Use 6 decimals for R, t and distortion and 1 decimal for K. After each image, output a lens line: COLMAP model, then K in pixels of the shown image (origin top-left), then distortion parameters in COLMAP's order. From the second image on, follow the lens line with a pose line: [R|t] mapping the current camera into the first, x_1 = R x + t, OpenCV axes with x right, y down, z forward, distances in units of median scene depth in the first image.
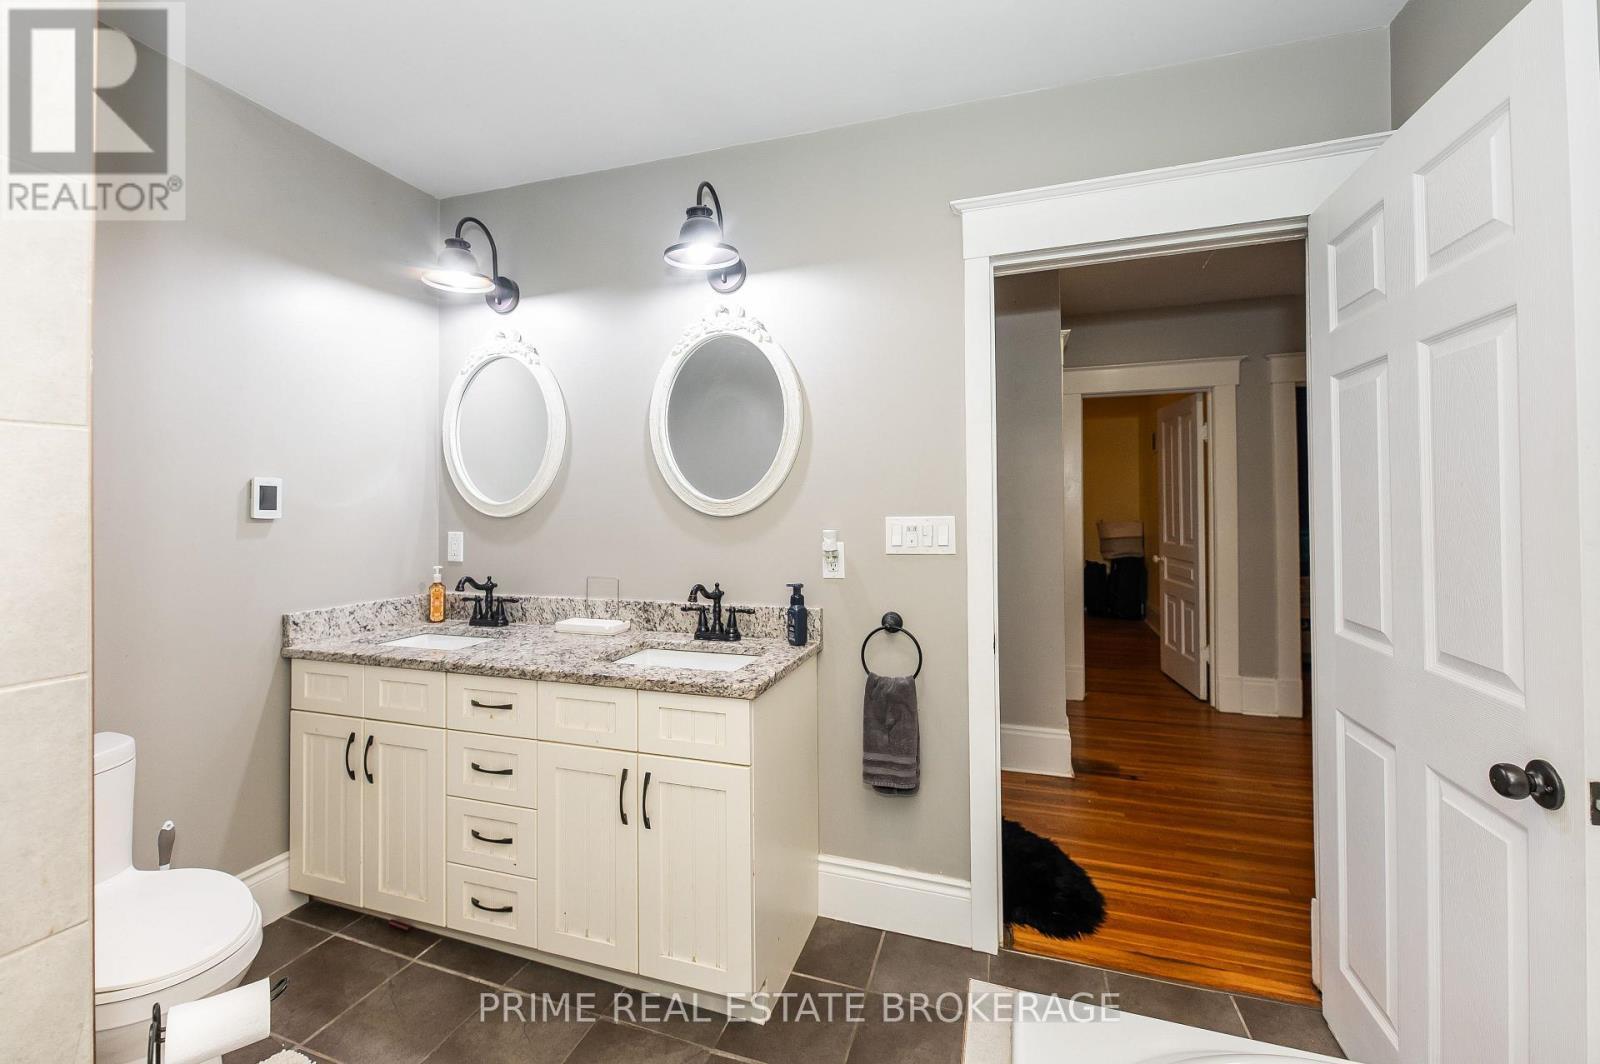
lens RADIAL K [[655.7, 0, 792.9], [0, 655.7, 508.8], [0, 0, 1]] dist [-0.000787, -0.000833]
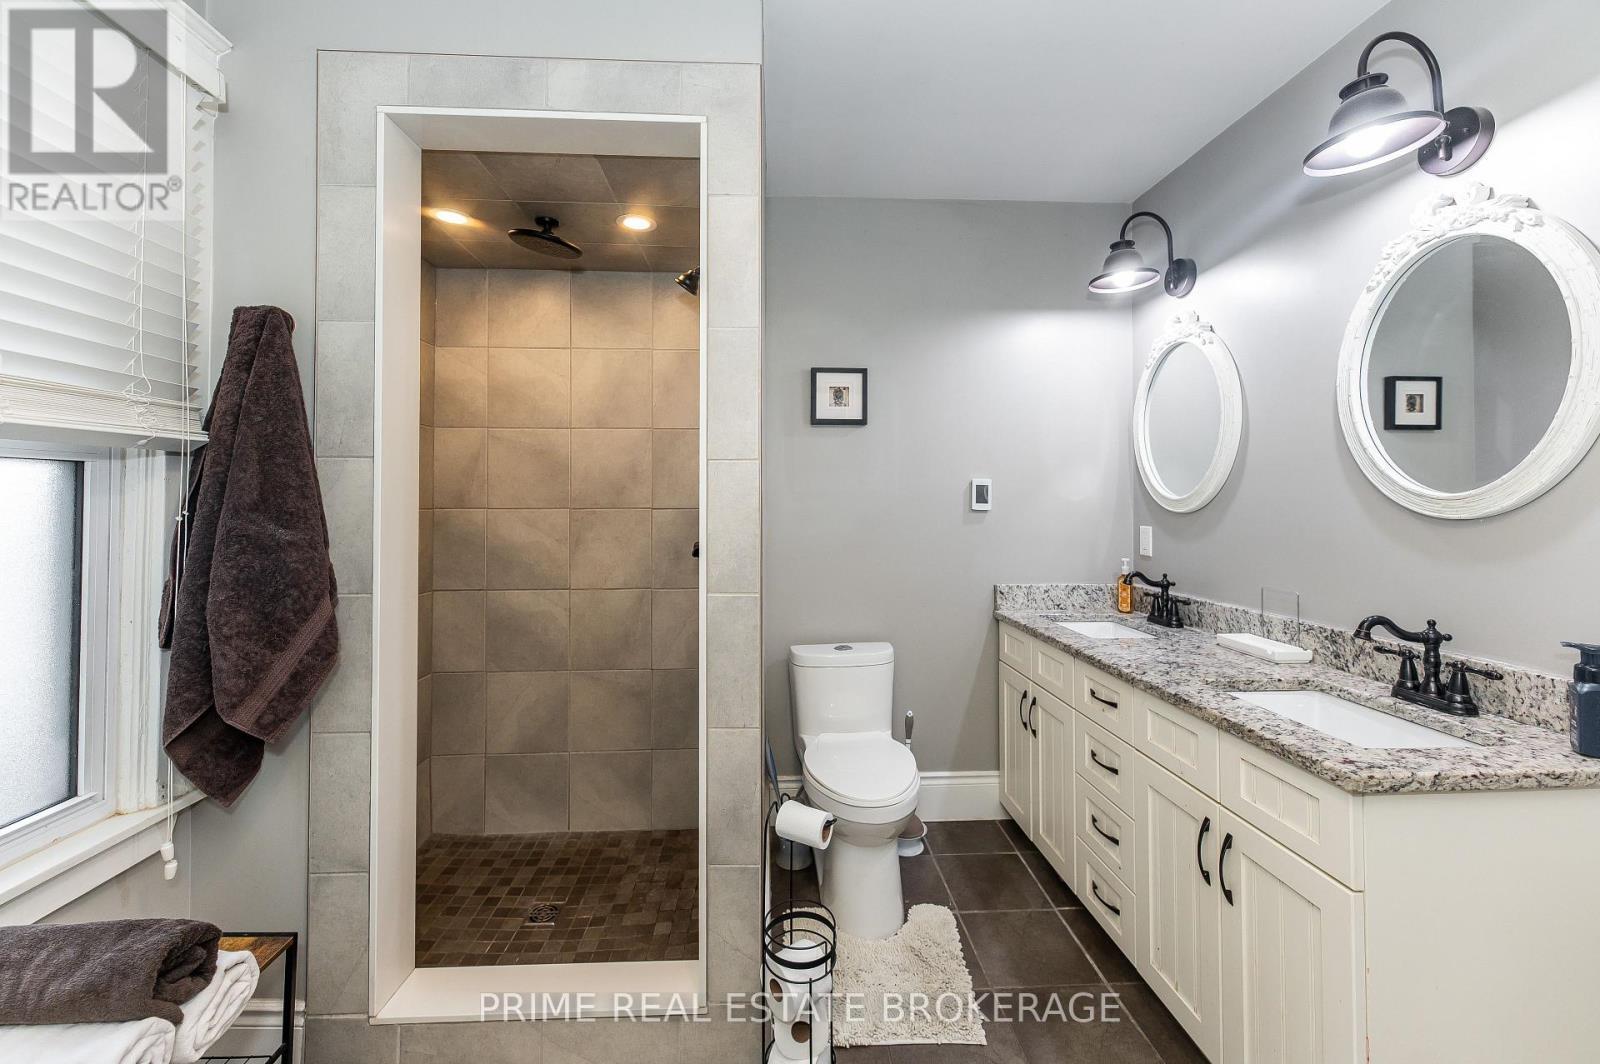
lens RADIAL K [[638.0, 0, 782.6], [0, 638.0, 494.7], [0, 0, 1]] dist [-0.000784, -0.000626]
pose [[0.361769, -0.004514, -0.932257, 0.235491], [-0.003532, 0.999974, -0.006212, -0.006140], [0.932261, 0.005540, 0.361743, 0.151767]]
